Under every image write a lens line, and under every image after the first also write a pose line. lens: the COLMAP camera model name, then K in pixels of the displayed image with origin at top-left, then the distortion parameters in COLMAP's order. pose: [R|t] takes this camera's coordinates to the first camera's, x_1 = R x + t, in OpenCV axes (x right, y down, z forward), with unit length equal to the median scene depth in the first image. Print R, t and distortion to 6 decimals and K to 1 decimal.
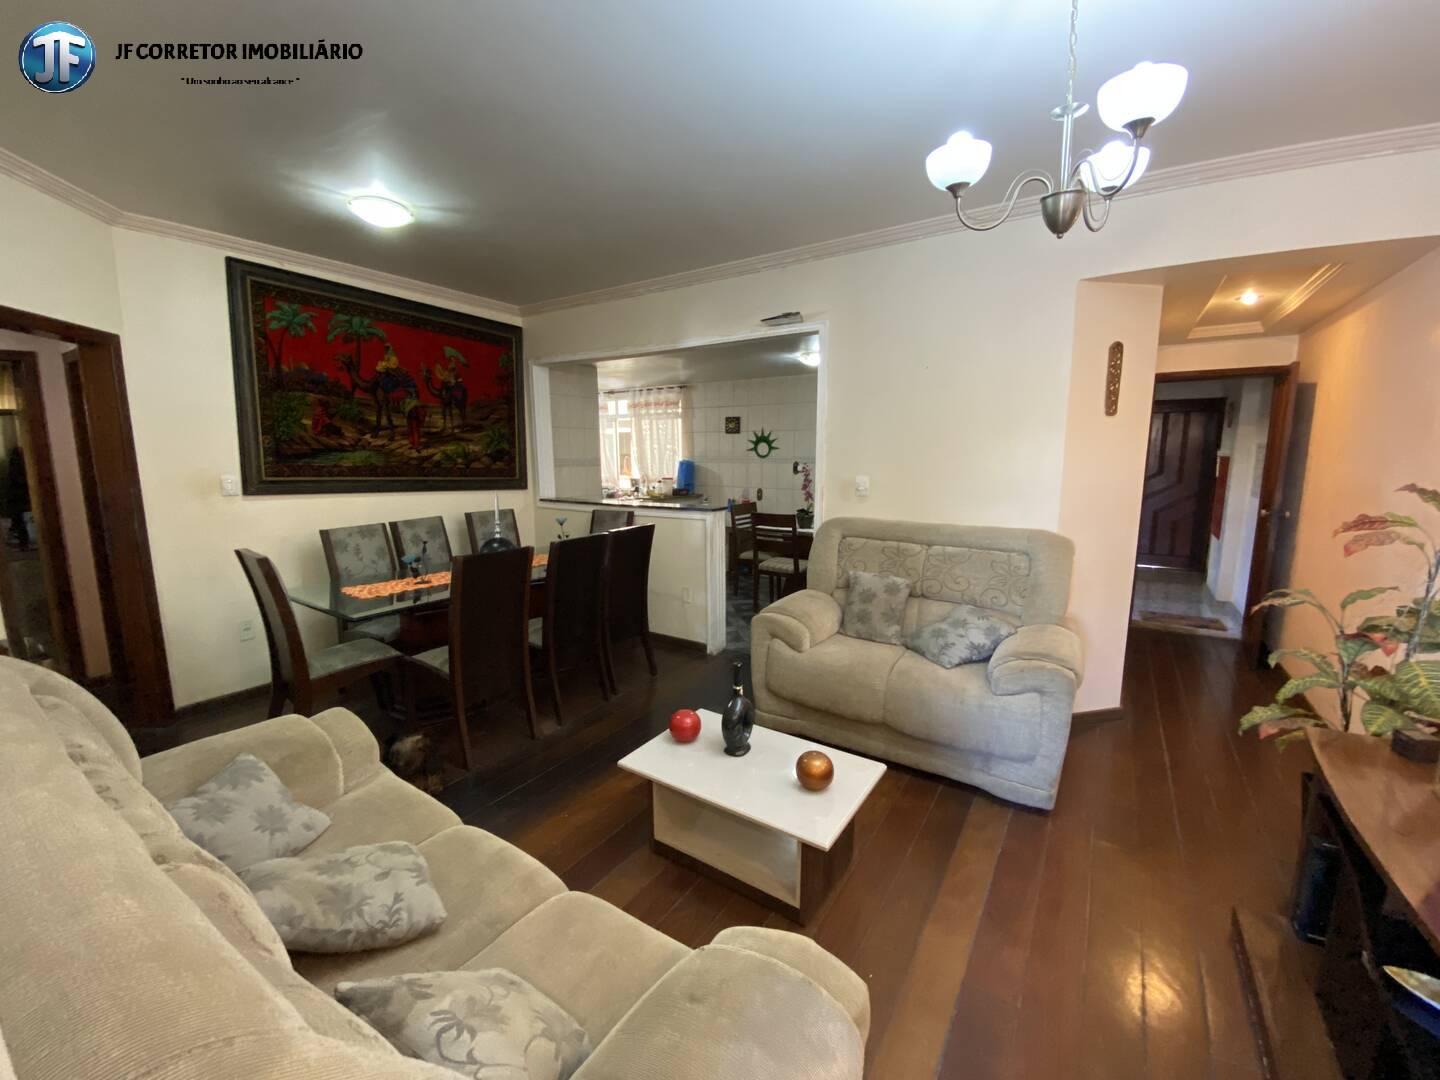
lens RADIAL K [[597.7, 0, 724.5], [0, 597.7, 541.3], [0, 0, 1]] dist [-0.004105, -0.003754]
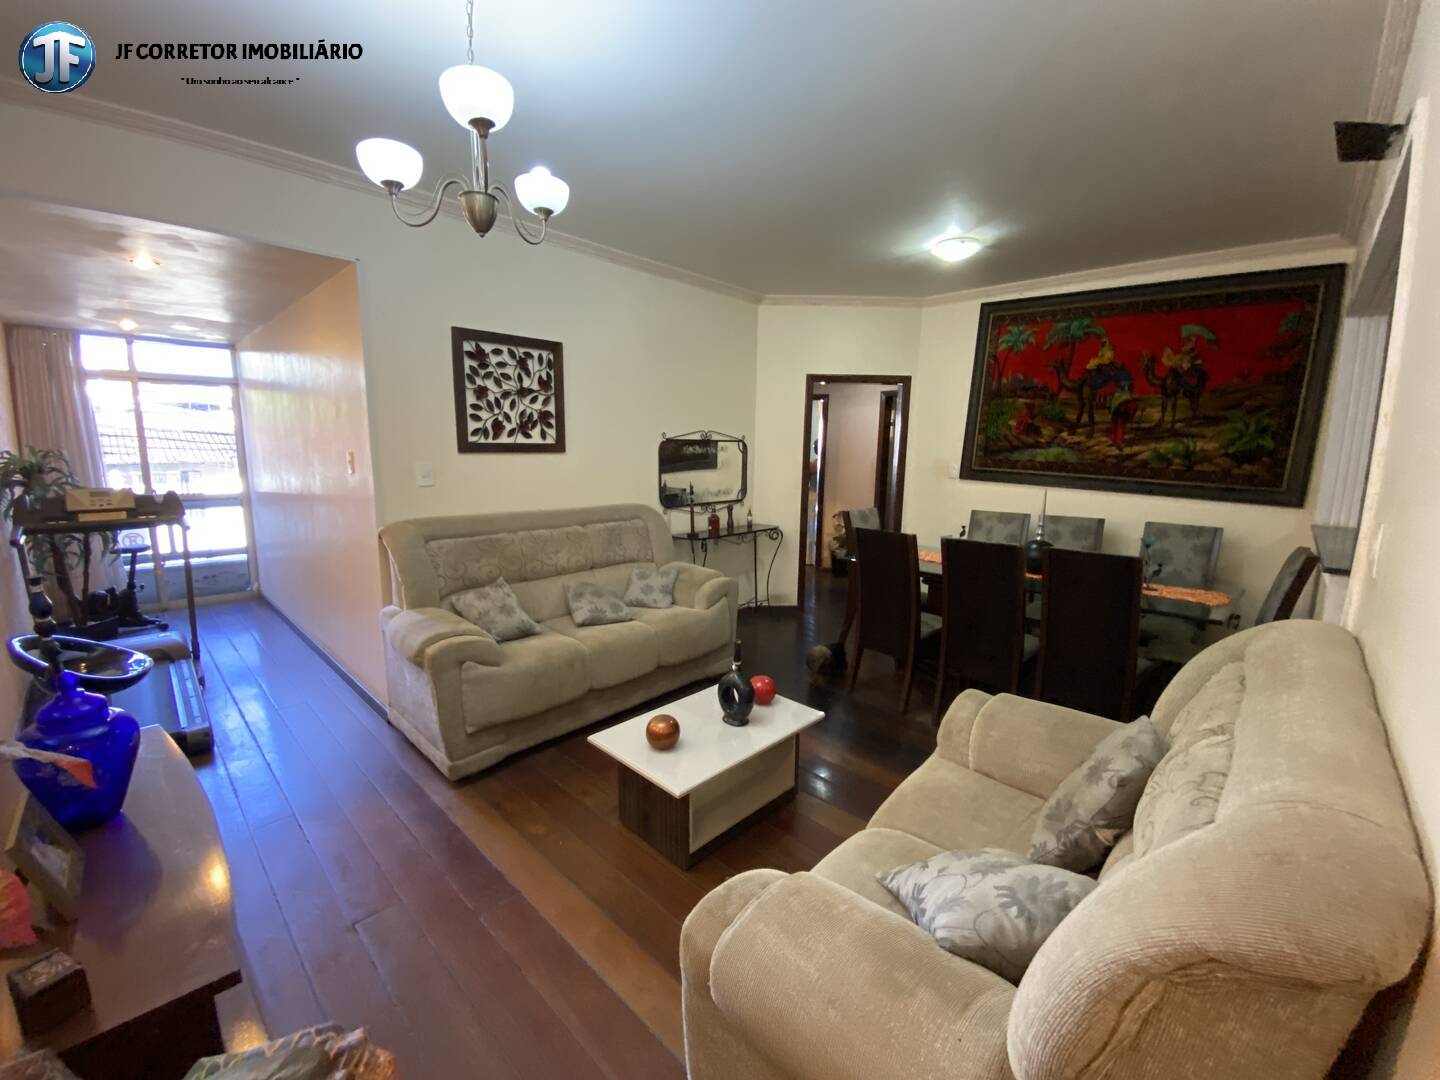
lens RADIAL K [[597.7, 0, 713.8], [0, 597.7, 544.7], [0, 0, 1]] dist [-0.004105, -0.003754]
pose [[-0.196116, 0.155249, -0.968213, 0.522809], [-0.160994, 0.968891, 0.187967, -0.076914], [0.967274, 0.192740, -0.165021, 0.555968]]
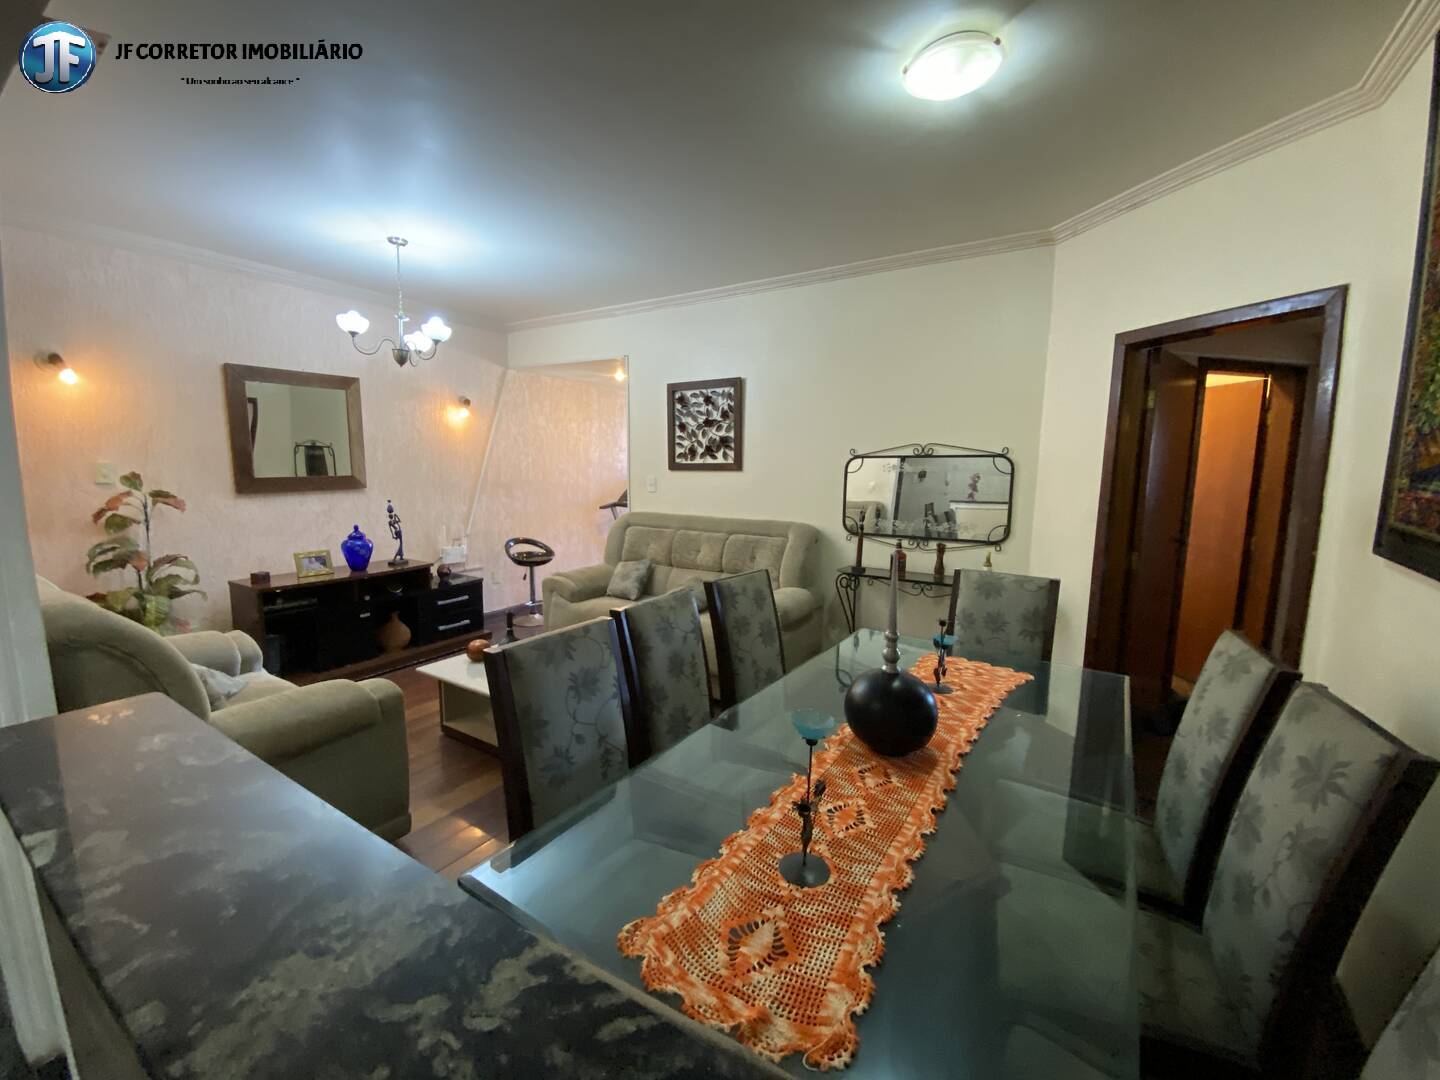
lens RADIAL K [[597.7, 0, 720.9], [0, 597.7, 542.4], [0, 0, 1]] dist [-0.004105, -0.003754]
pose [[-0.999905, -0.007439, 0.011587, -0.232383], [-0.003895, 0.959936, 0.280191, -0.169427], [-0.013207, 0.280119, -0.959874, 1.142101]]
